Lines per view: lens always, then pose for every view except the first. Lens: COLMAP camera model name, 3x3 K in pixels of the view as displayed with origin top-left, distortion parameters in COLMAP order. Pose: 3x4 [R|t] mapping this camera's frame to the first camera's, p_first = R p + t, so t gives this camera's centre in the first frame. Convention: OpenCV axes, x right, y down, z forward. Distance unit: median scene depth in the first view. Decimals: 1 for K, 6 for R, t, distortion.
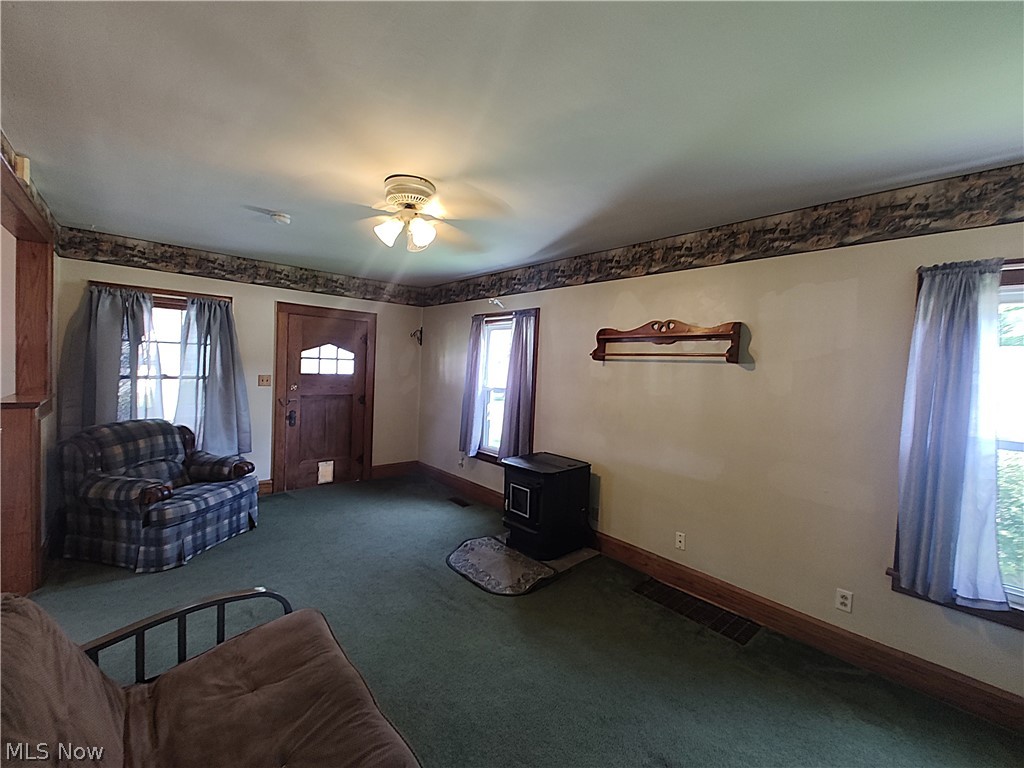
lens RADIAL K [[424.2, 0, 511.2], [0, 424.2, 380.3], [0, 0, 1]] dist [0.003965, -0.000109]
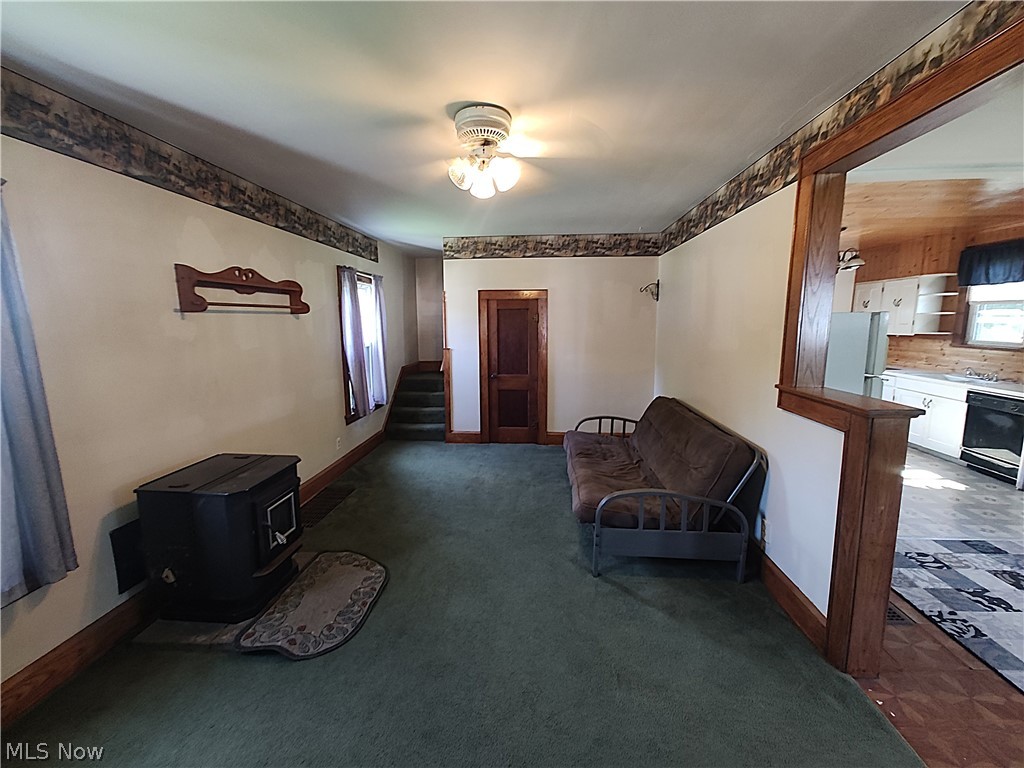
lens RADIAL K [[424.2, 0, 514.8], [0, 424.2, 383.8], [0, 0, 1]] dist [0.003965, -0.000109]
pose [[-0.697958, -0.143042, 0.701708, -0.639319], [0.003193, 0.979217, 0.202789, -0.068018], [-0.716132, 0.143779, -0.682996, 1.068587]]
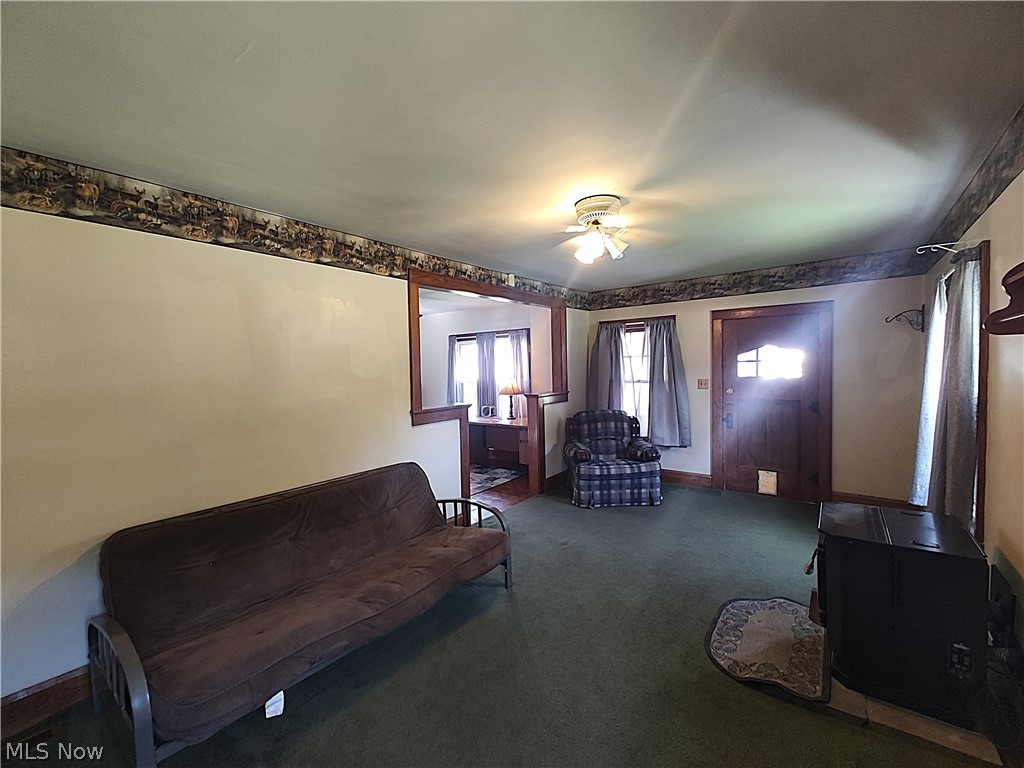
lens RADIAL K [[424.2, 0, 515.9], [0, 424.2, 380.9], [0, 0, 1]] dist [0.003965, -0.000109]
pose [[0.192269, -0.008917, -0.981302, 0.522532], [-0.002745, 0.999950, -0.009625, 0.005401], [0.981338, 0.004545, 0.192235, 0.384557]]
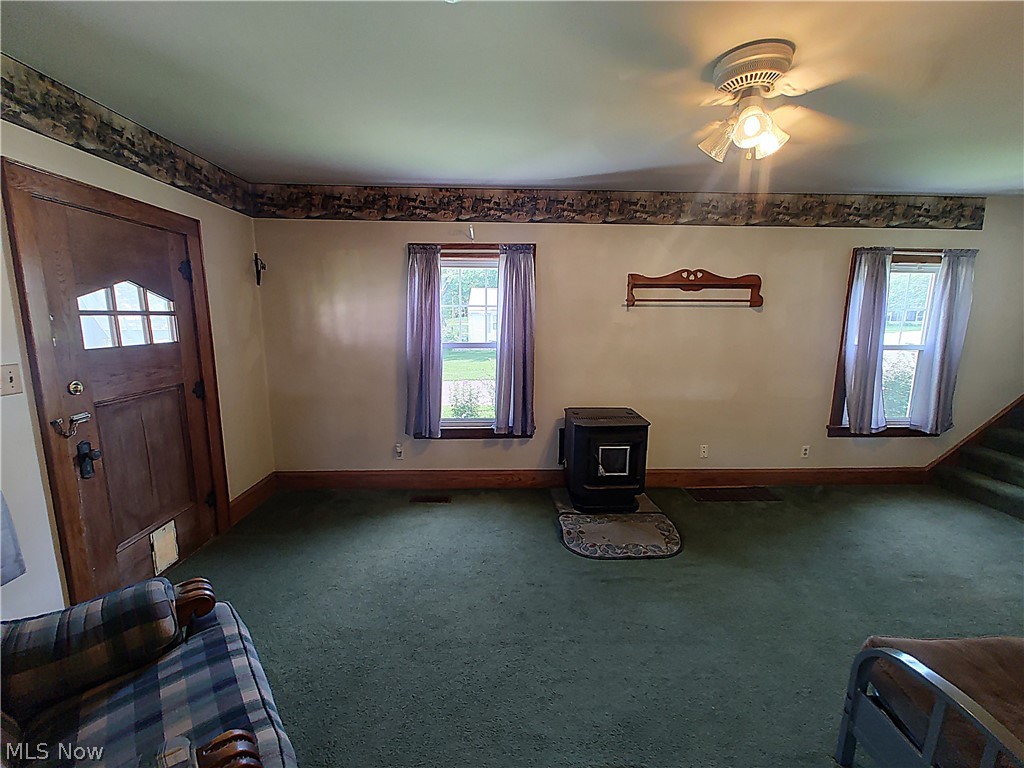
lens RADIAL K [[424.2, 0, 510.6], [0, 424.2, 383.8], [0, 0, 1]] dist [0.003965, -0.000109]
pose [[0.634948, -0.158682, 0.756083, -0.729828], [0.047678, 0.984862, 0.166657, -0.045128], [-0.771082, -0.069770, 0.632902, 0.546000]]
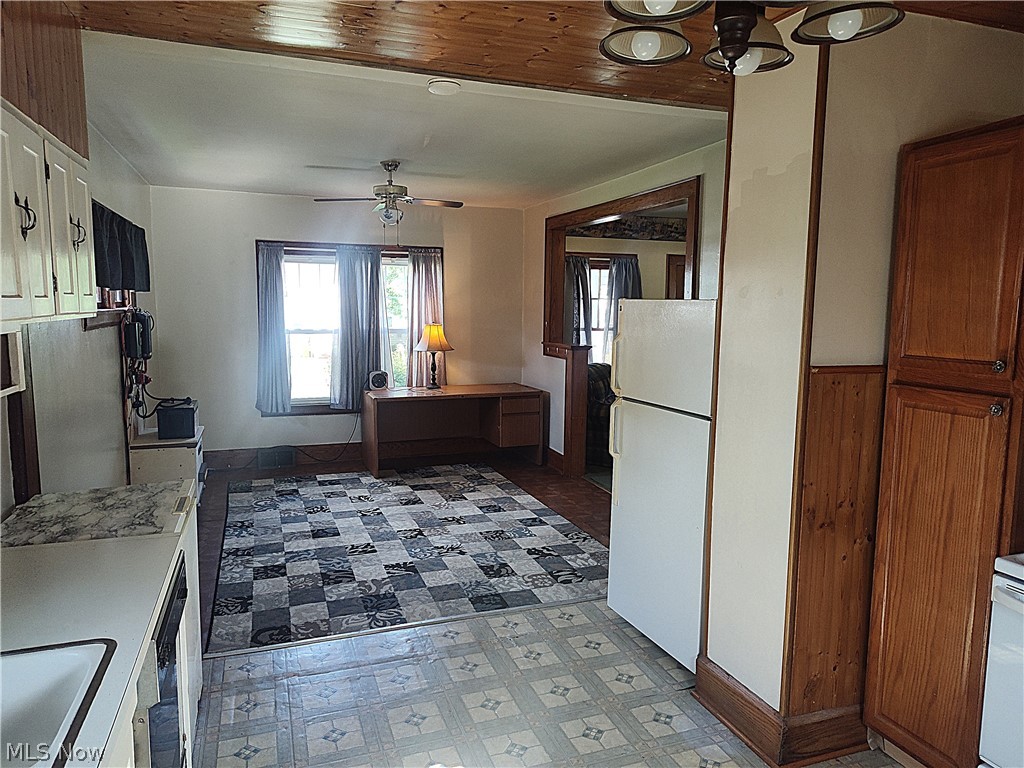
lens RADIAL K [[694.3, 0, 514.2], [0, 694.3, 385.6], [0, 0, 1]] dist [0.041234, -0.045299]
pose [[0.928228, 0.012610, -0.371798, -0.335343], [0.014156, 0.997504, 0.069172, 0.013970], [0.371742, -0.069471, 0.925733, -0.943136]]
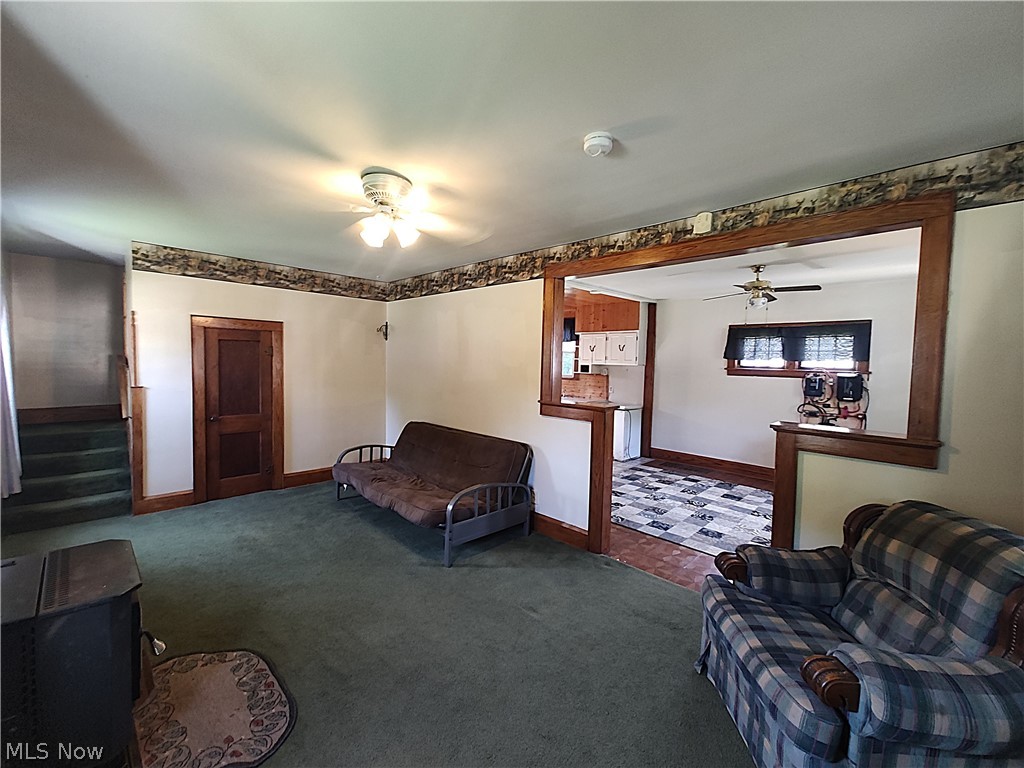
lens RADIAL K [[424.2, 0, 511.8], [0, 424.2, 381.0], [0, 0, 1]] dist [0.003965, -0.000109]
pose [[-0.995818, -0.062274, -0.066840, -0.326793], [-0.067734, 0.994262, 0.082798, -0.061823], [0.061300, 0.086979, -0.994322, 1.360653]]
